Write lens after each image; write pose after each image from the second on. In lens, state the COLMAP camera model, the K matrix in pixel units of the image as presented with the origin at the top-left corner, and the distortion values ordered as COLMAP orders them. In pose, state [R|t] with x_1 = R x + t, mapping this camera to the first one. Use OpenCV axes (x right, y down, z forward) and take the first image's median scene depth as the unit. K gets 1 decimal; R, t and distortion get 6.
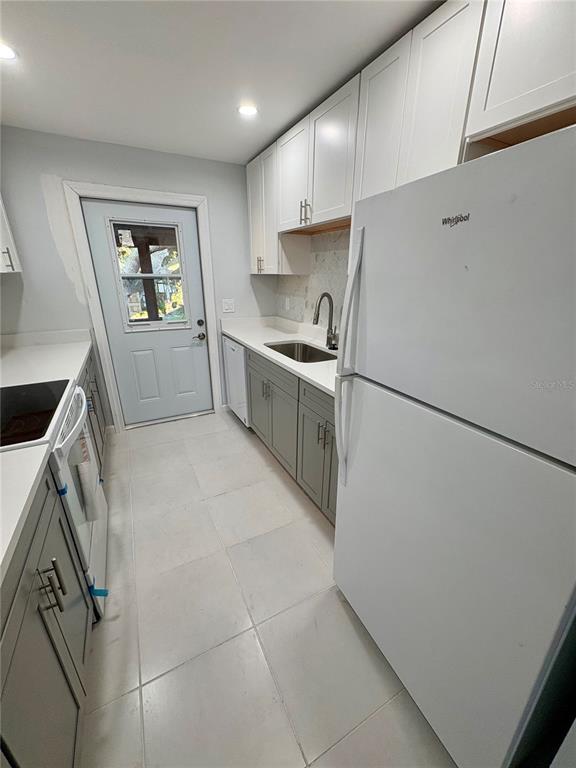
lens RADIAL K [[303.9, 0, 286.2], [0, 303.9, 384.0], [0, 0, 1]] dist [0.000584, 0.000126]
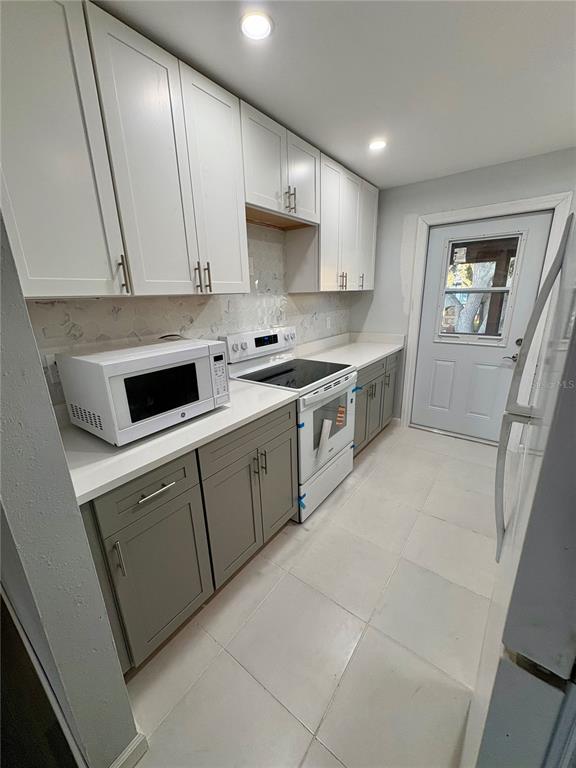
lens RADIAL K [[303.9, 0, 288.5], [0, 303.9, 382.6], [0, 0, 1]] dist [0.000584, 0.000126]
pose [[0.437538, 0.237357, -0.867308, 0.241173], [-0.278686, 0.952834, 0.120172, -0.016401], [0.854924, 0.189127, 0.483049, 0.058429]]
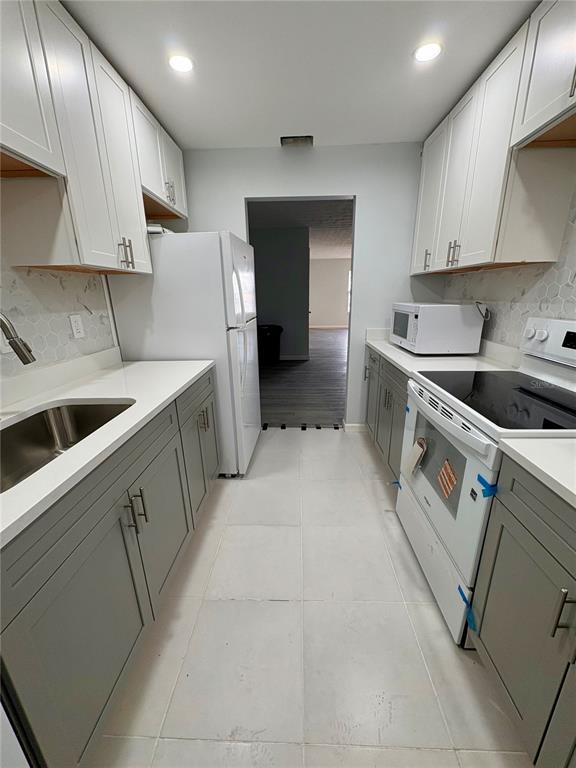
lens RADIAL K [[303.9, 0, 288.0], [0, 303.9, 382.2], [0, 0, 1]] dist [0.000584, 0.000126]
pose [[-0.873187, -0.129313, 0.469917, -0.383350], [0.177194, 0.813956, 0.553244, -0.294291], [-0.454033, 0.566352, -0.687822, 0.947256]]
